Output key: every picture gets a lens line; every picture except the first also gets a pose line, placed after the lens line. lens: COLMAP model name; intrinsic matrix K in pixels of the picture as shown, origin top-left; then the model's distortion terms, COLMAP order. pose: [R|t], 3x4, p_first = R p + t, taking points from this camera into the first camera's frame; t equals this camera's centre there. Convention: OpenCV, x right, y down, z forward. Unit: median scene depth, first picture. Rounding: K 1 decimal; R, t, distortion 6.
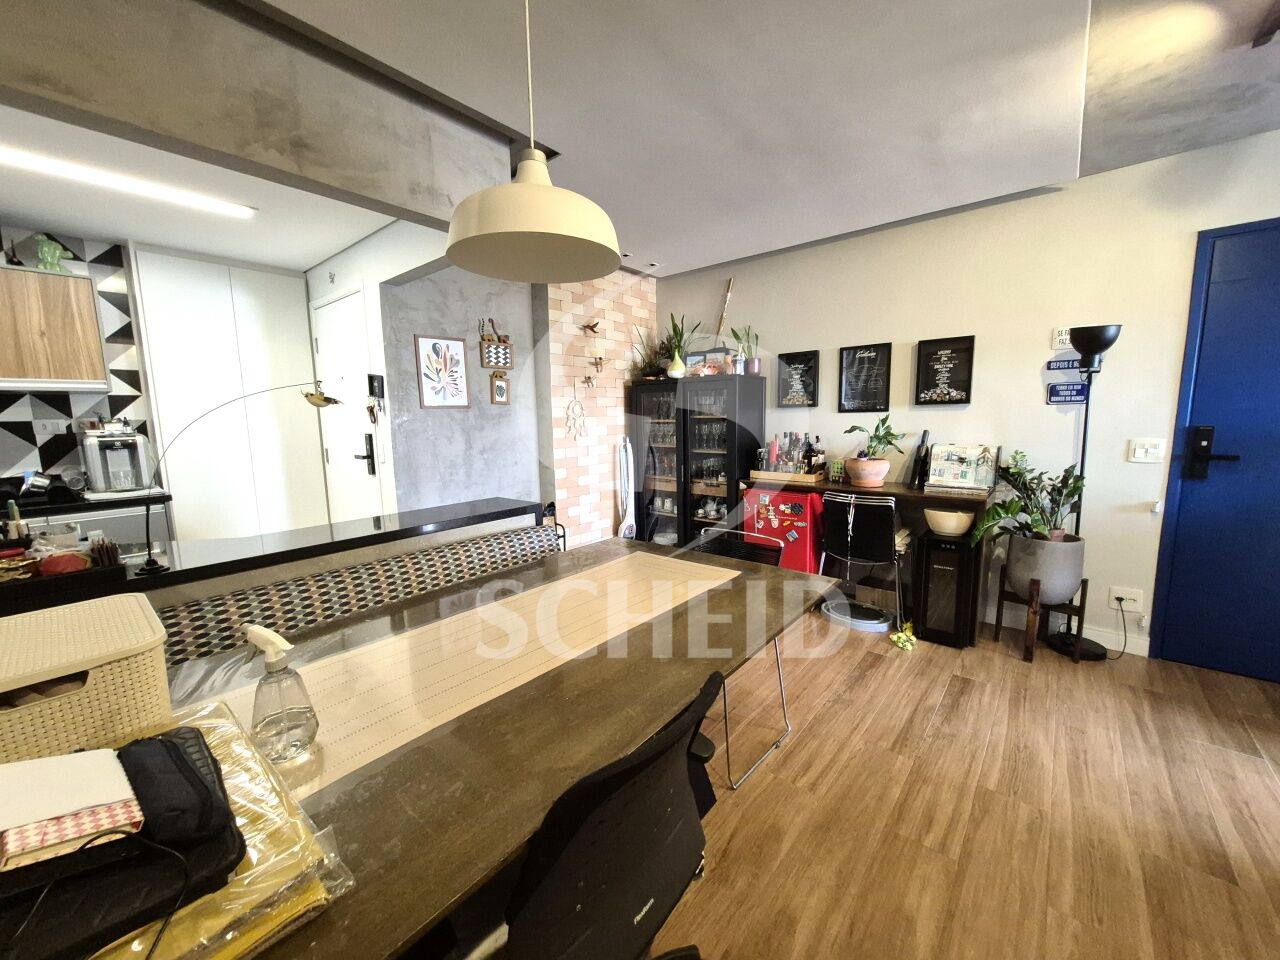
lens RADIAL K [[498.5, 0, 643.8], [0, 498.5, 483.7], [0, 0, 1]] dist [0.001063, -0.000672]
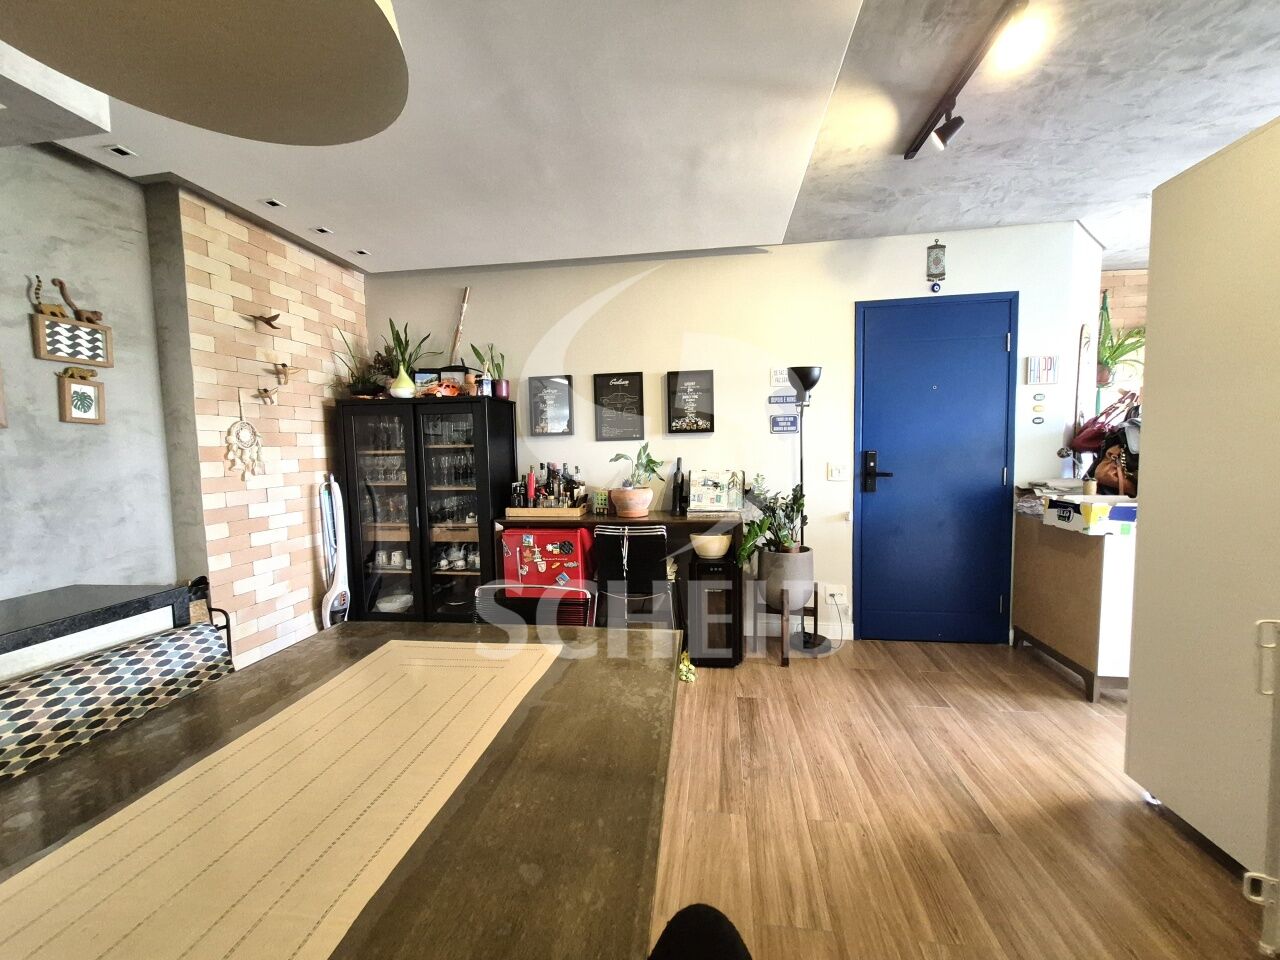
lens RADIAL K [[498.5, 0, 643.8], [0, 498.5, 483.7], [0, 0, 1]] dist [0.001063, -0.000672]
pose [[0.847411, -0.037280, 0.529627, -0.039834], [0.077090, 0.995600, -0.053265, -0.004641], [-0.525311, 0.085967, 0.846557, 0.156598]]
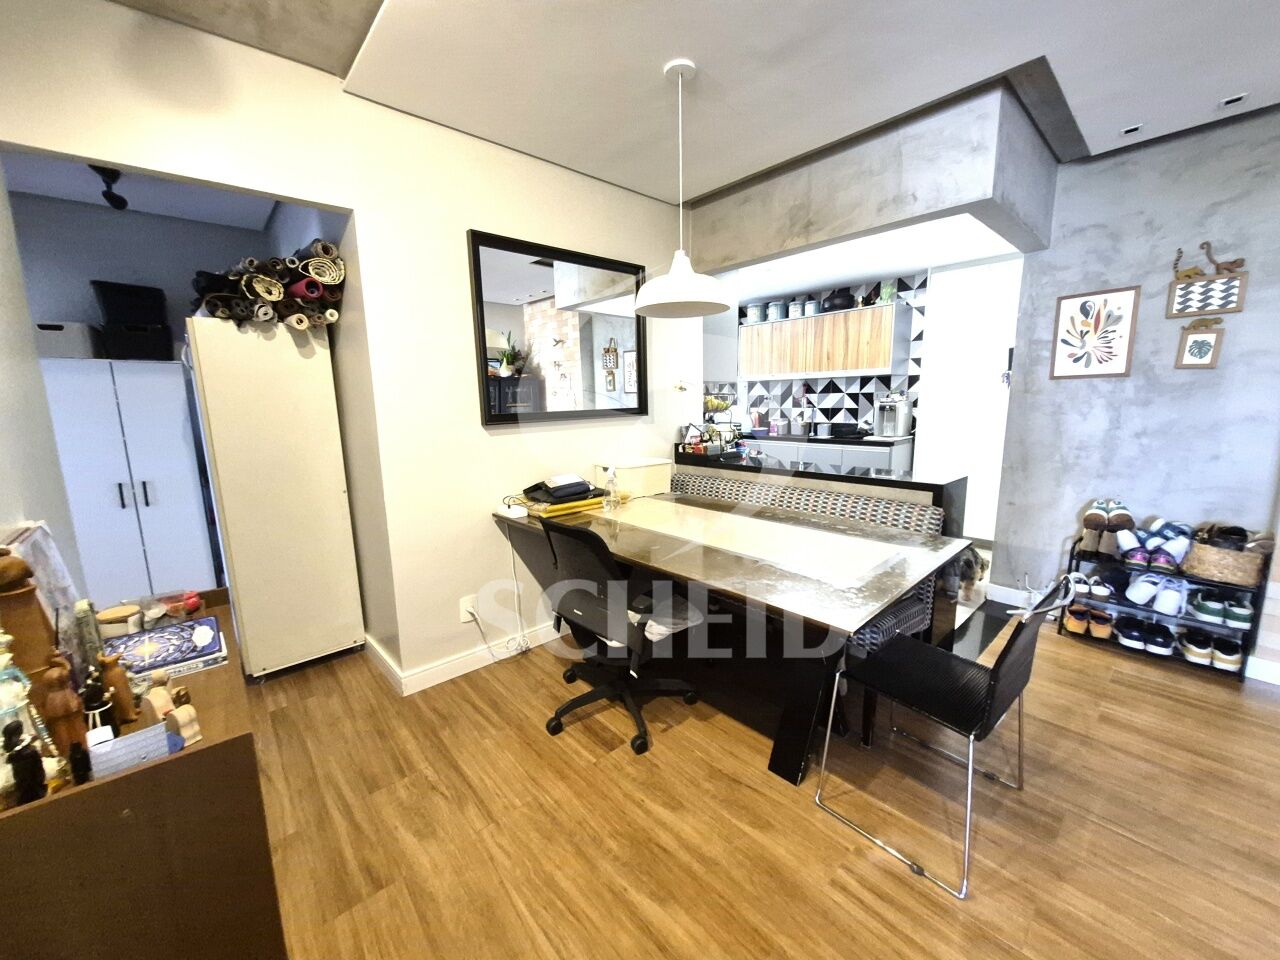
lens RADIAL K [[505.9, 0, 651.8], [0, 505.9, 483.0], [0, 0, 1]] dist [-0.001174, 0.000546]
pose [[-0.135659, 0.179716, -0.974320, 0.535730], [-0.112707, 0.974228, 0.195391, -0.059845], [0.984324, 0.136319, -0.111908, 0.377516]]
